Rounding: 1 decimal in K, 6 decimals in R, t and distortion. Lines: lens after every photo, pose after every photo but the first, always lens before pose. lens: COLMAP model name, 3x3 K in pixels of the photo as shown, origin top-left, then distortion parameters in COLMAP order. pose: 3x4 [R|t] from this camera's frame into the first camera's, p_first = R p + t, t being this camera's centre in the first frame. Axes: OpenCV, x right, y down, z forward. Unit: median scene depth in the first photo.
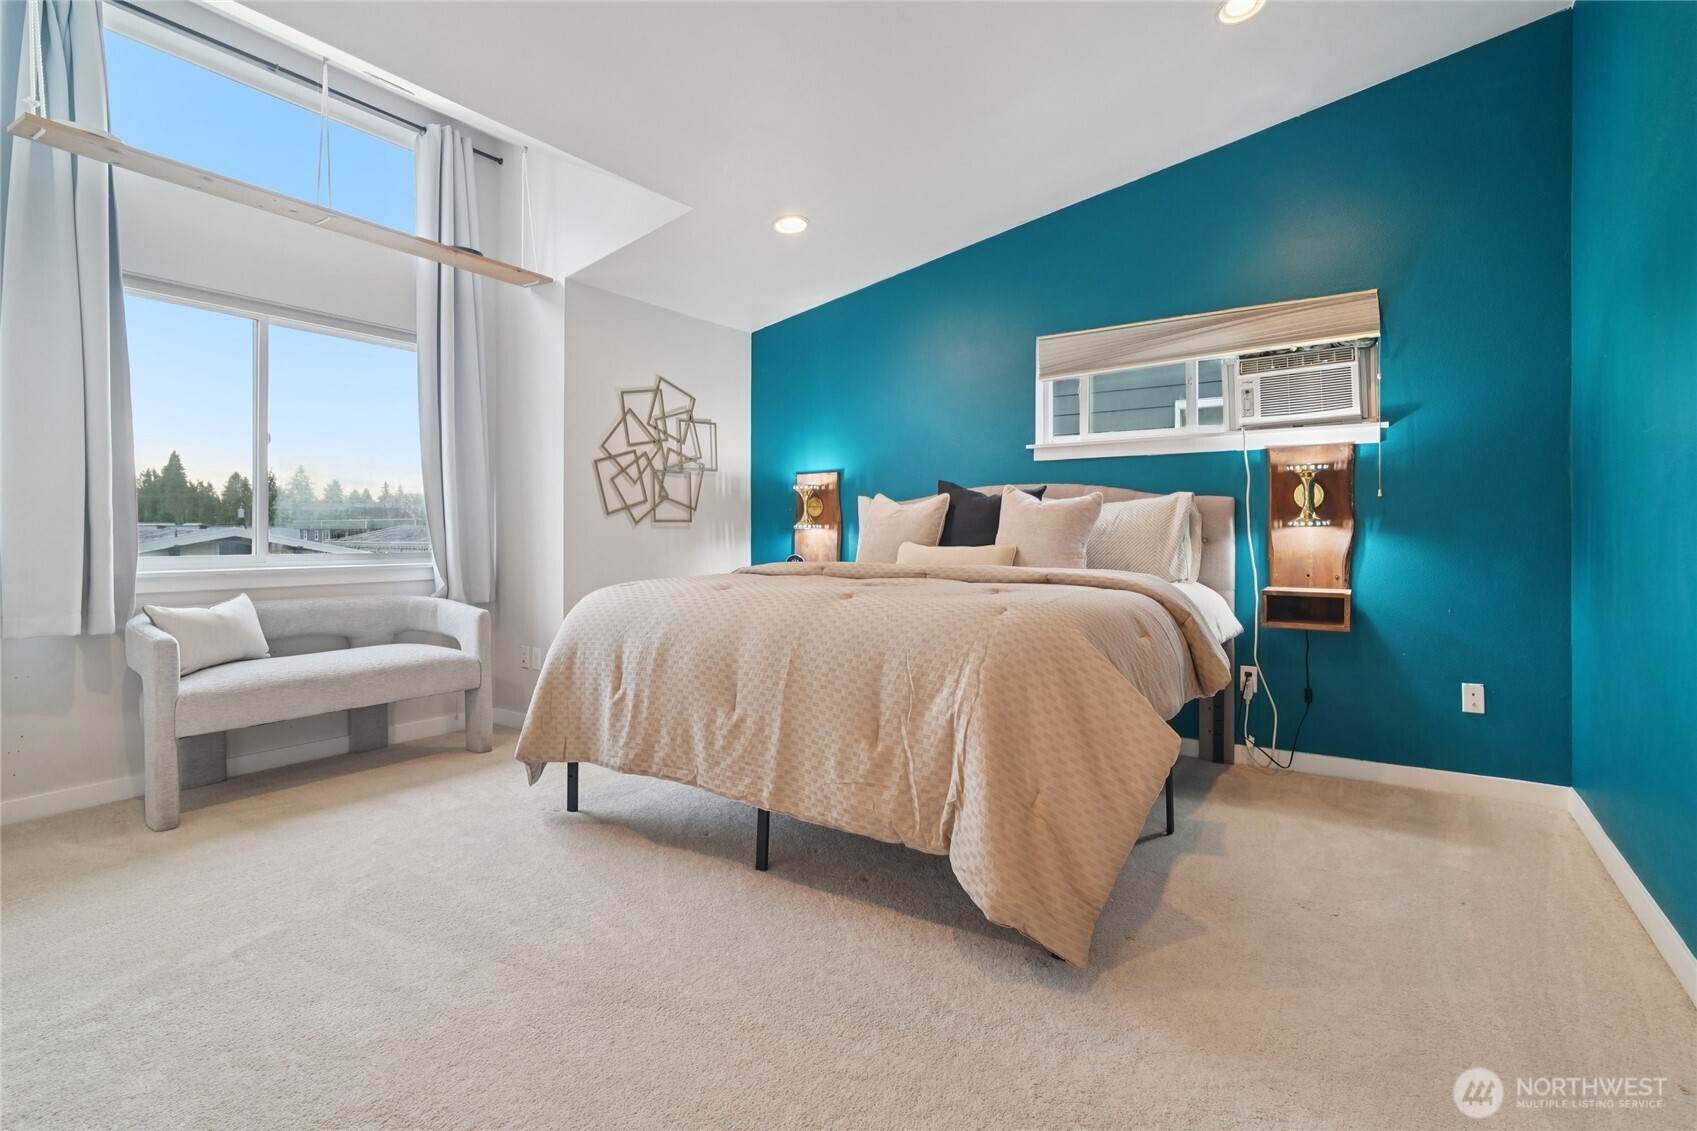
lens RADIAL K [[802.7, 0, 834.8], [0, 802.7, 532.7], [0, 0, 1]] dist [-0.020800, 0.010969]
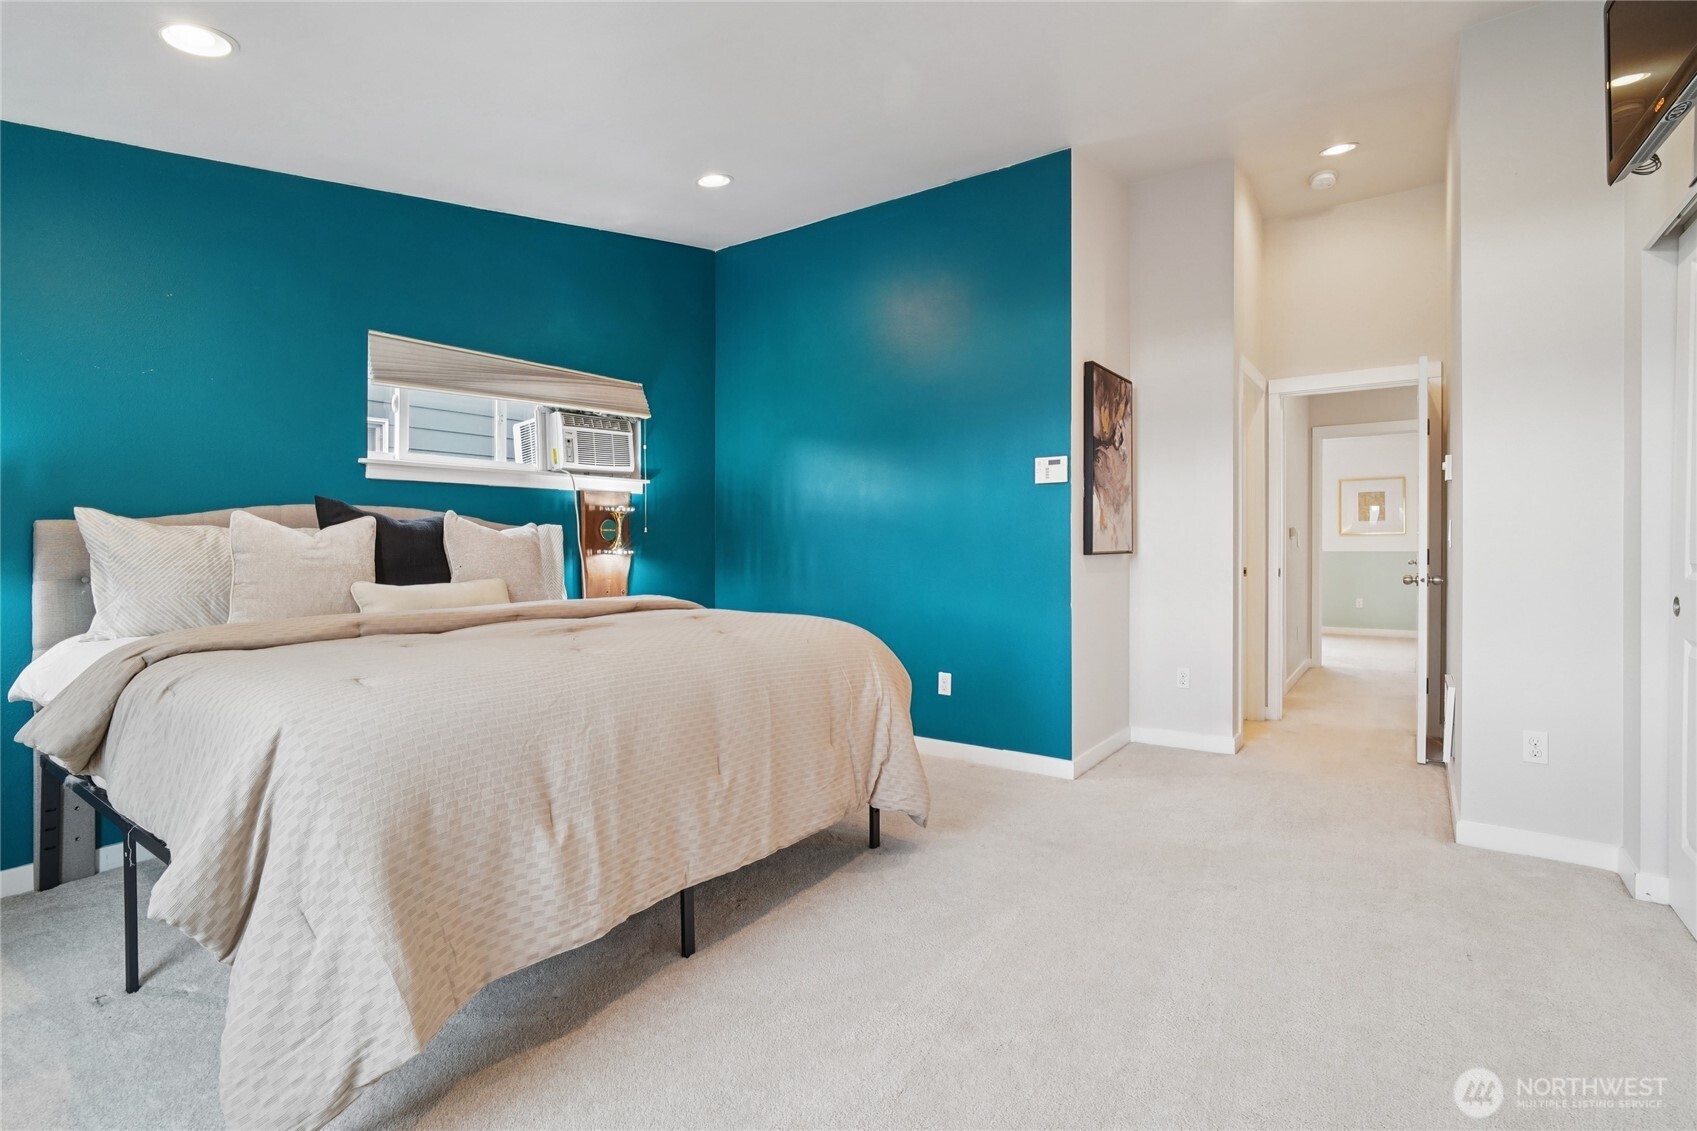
lens RADIAL K [[802.7, 0, 851.4], [0, 802.7, 560.3], [0, 0, 1]] dist [-0.020800, 0.010969]
pose [[0.017238, -0.020955, 0.999632, -0.717036], [0.004598, 0.999771, 0.020878, -0.023479], [-0.999841, 0.004236, 0.017331, 0.598755]]
